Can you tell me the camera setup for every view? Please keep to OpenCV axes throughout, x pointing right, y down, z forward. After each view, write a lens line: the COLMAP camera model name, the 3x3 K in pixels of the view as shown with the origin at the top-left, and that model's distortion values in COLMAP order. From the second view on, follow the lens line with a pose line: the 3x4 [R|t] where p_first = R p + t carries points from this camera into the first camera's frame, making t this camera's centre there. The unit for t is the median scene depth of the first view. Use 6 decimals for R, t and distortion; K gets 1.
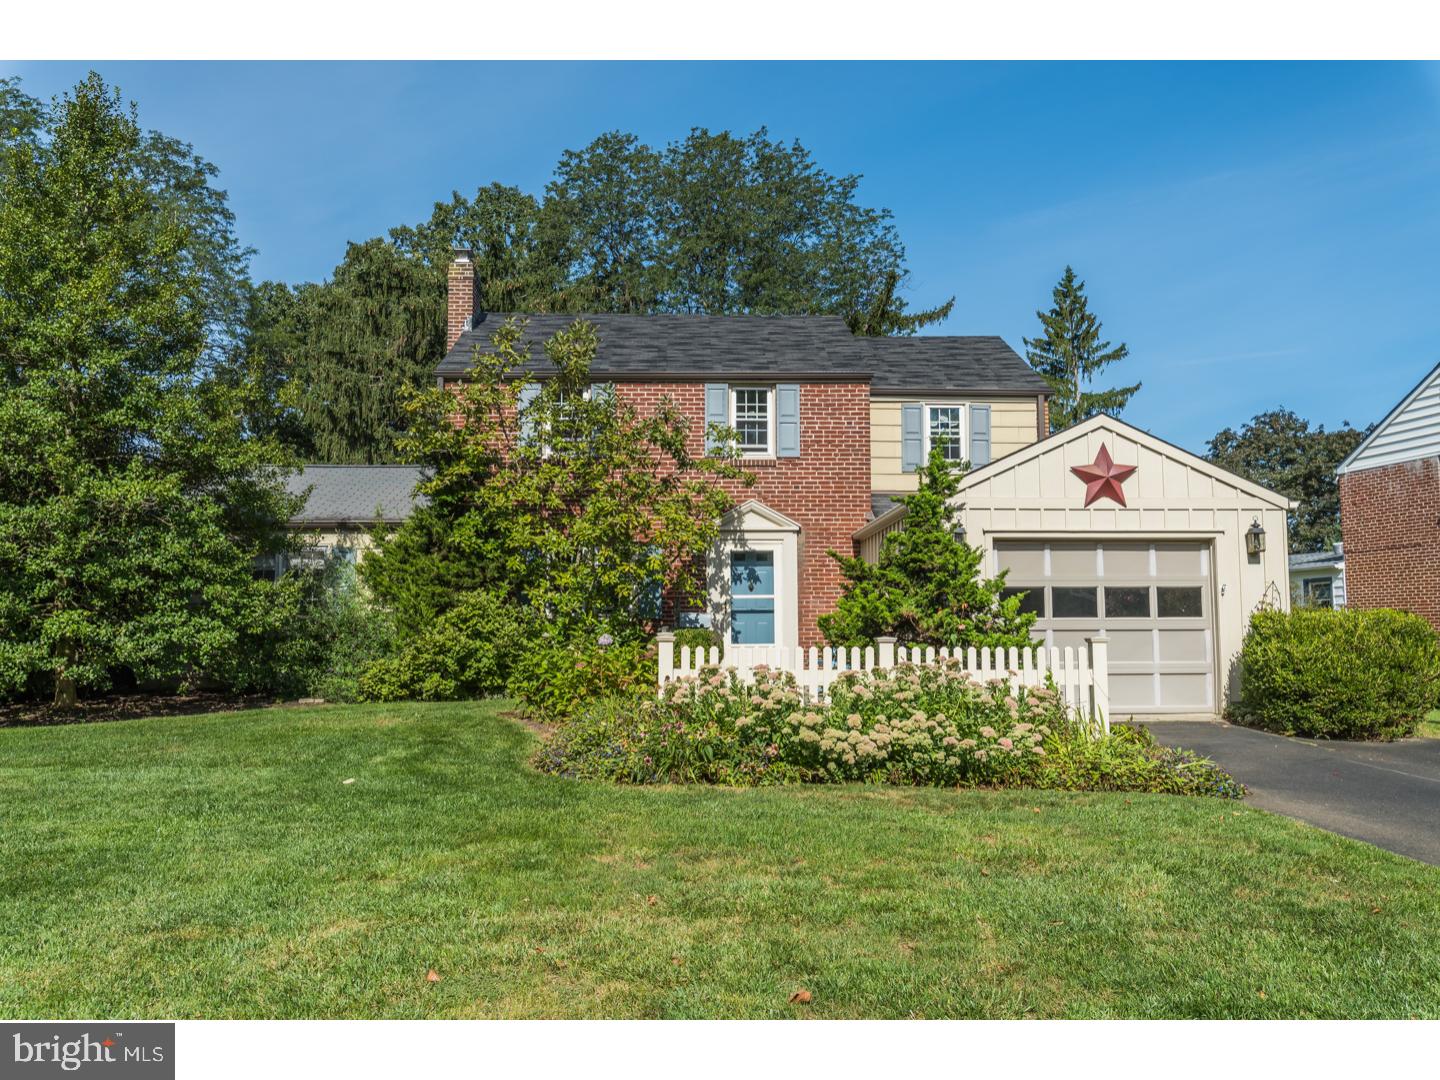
lens RADIAL K [[1249.3, 0, 733.9], [0, 1249.3, 532.2], [0, 0, 1]] dist [0.004548, -0.000199]
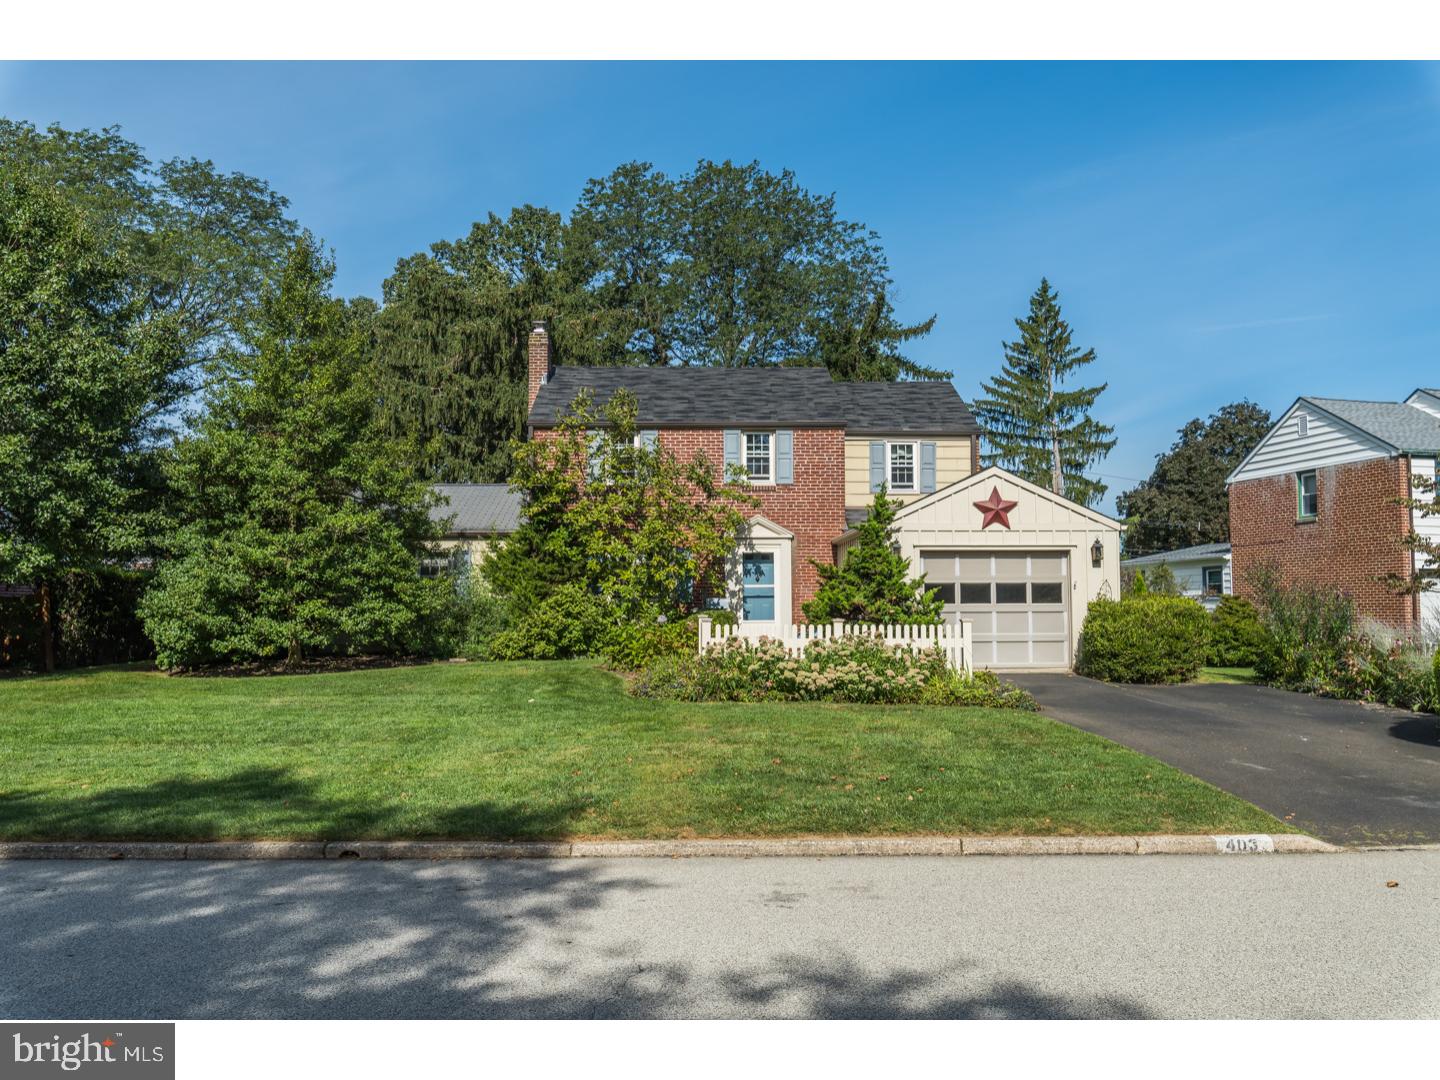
lens RADIAL K [[1249.3, 0, 708.8], [0, 1249.3, 543.3], [0, 0, 1]] dist [0.004548, -0.000199]
pose [[0.999669, -0.001814, -0.025646, -0.004973], [0.002632, 0.999487, 0.031930, -0.044276], [0.025575, -0.031987, 0.999161, -0.419856]]
